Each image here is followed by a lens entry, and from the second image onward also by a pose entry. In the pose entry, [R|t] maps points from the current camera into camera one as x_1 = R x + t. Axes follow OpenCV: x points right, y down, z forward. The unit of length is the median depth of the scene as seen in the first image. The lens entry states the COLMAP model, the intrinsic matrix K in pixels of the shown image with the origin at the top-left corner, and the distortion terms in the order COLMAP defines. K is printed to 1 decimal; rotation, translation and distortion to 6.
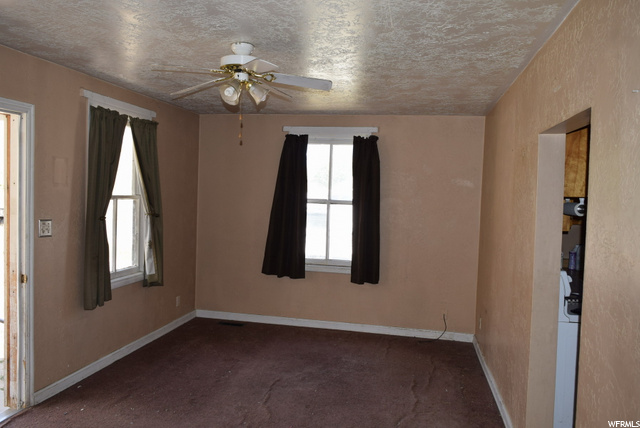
lens RADIAL K [[496.3, 0, 320.0], [0, 496.3, 214.0], [0, 0, 1]] dist [-0.017540, 0.006094]
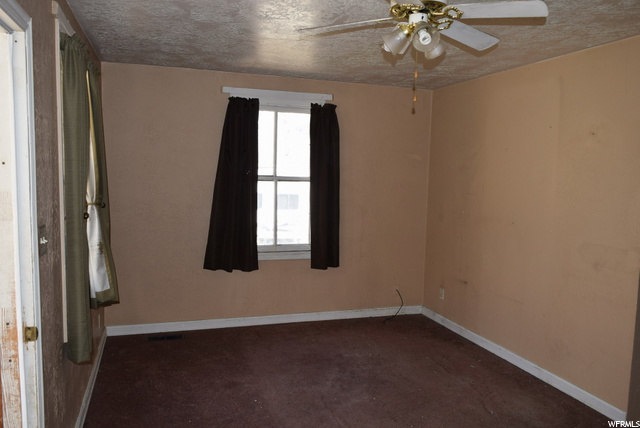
lens RADIAL K [[496.3, 0, 320.0], [0, 496.3, 214.0], [0, 0, 1]] dist [-0.017540, 0.006094]
pose [[0.868121, -0.058113, 0.492940, -0.360300], [0.026348, 0.997118, 0.071150, -0.023362], [-0.495654, -0.048779, 0.867149, 0.218729]]
